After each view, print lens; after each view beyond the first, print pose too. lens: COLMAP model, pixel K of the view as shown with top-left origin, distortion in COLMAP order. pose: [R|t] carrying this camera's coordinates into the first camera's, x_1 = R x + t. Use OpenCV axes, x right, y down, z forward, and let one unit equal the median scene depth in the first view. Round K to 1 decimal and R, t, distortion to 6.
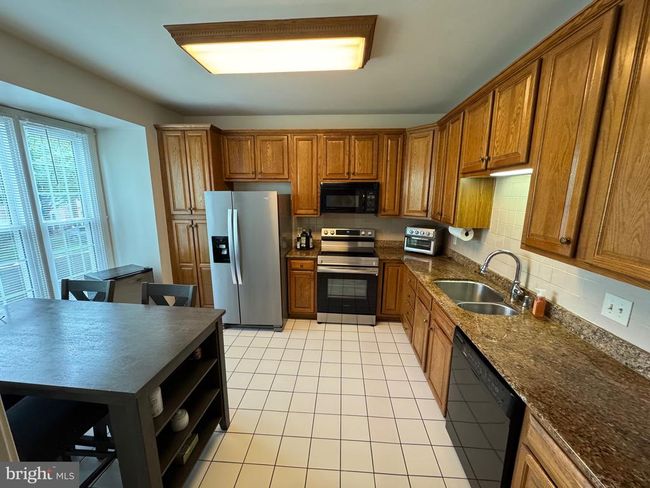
lens RADIAL K [[260.5, 0, 325.0], [0, 260.5, 244.0], [0, 0, 1]] dist [-0.000284, -0.000023]
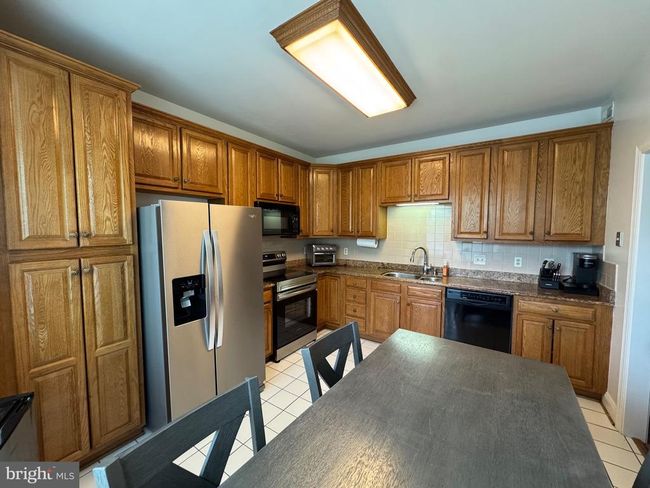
lens RADIAL K [[260.5, 0, 325.0], [0, 260.5, 244.0], [0, 0, 1]] dist [-0.000284, -0.000023]
pose [[0.500029, -0.059550, 0.863959, -1.025889], [0.168501, 0.985257, -0.029612, -0.044285], [-0.849458, 0.160385, 0.502691, 0.575280]]
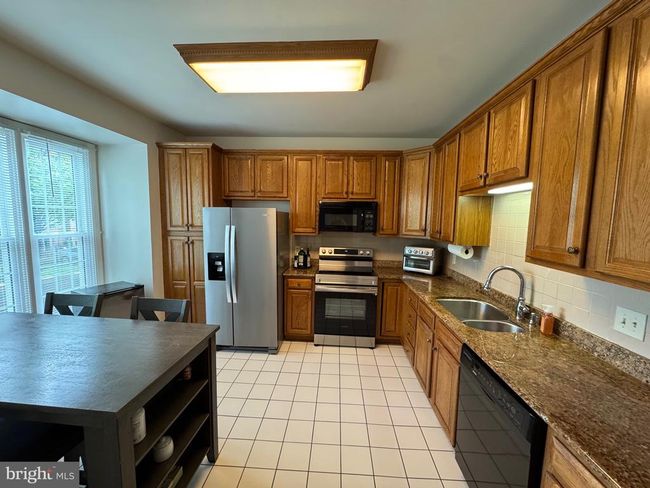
lens RADIAL K [[260.5, 0, 325.0], [0, 260.5, 244.0], [0, 0, 1]] dist [-0.000284, -0.000023]
pose [[0.999782, 0.011384, 0.017492, -0.016308], [-0.009683, 0.995483, -0.094449, 0.035256], [-0.018488, 0.094259, 0.995376, 0.020346]]
